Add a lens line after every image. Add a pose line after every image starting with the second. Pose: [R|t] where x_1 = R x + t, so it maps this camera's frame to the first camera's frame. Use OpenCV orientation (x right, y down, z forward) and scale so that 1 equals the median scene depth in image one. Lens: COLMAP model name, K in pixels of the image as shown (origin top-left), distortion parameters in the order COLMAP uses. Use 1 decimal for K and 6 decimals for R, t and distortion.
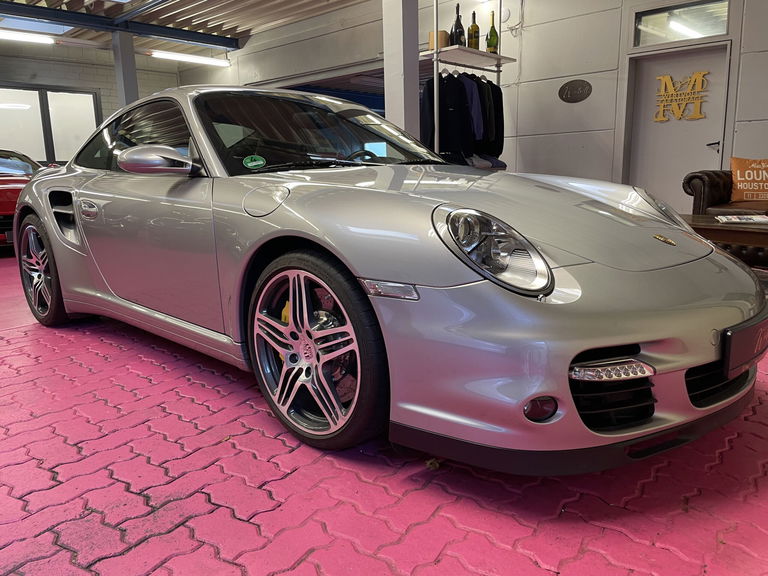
lens RADIAL K [[590.0, 0, 384.0], [0, 590.0, 288.0], [0, 0, 1]] dist [0.091331, -0.119073]
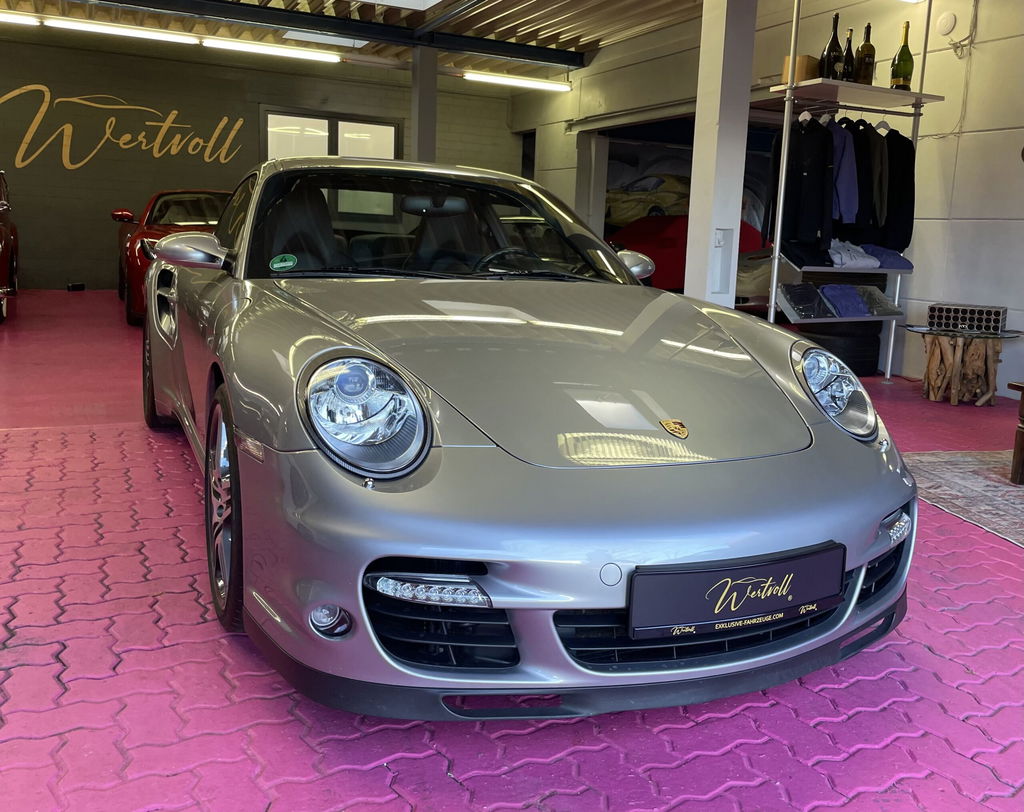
lens RADIAL K [[928.3, 0, 547.7], [0, 928.3, 375.5], [0, 0, 1]] dist [0.084968, -0.109276]
pose [[0.932079, 0.118472, -0.342335, 0.203380], [-0.132089, 0.991098, -0.016653, -0.030987], [0.337315, 0.060740, 0.939430, -0.022023]]
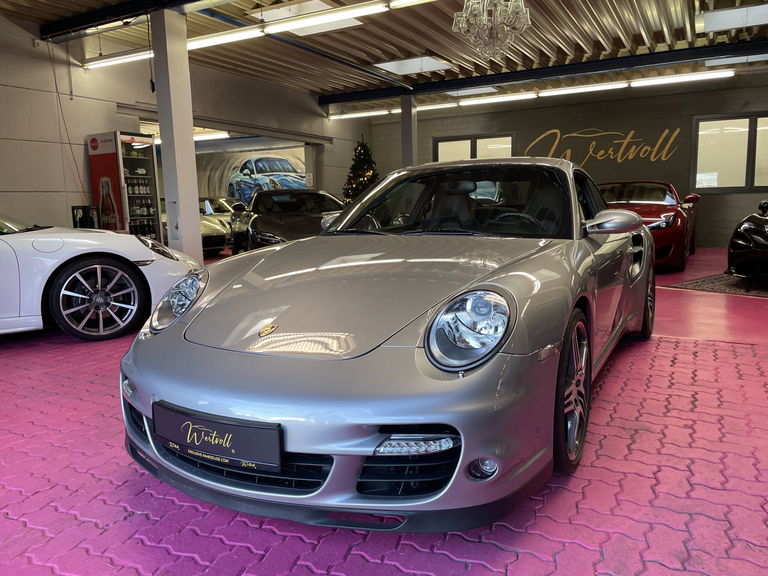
lens RADIAL K [[590.0, 0, 384.0], [0, 590.0, 288.0], [0, 0, 1]] dist [0.091331, -0.119073]
pose [[0.234957, 0.156808, -0.959274, 0.447413], [-0.168538, 0.978525, 0.118675, -0.093279], [0.957283, 0.133791, 0.256340, 0.272009]]
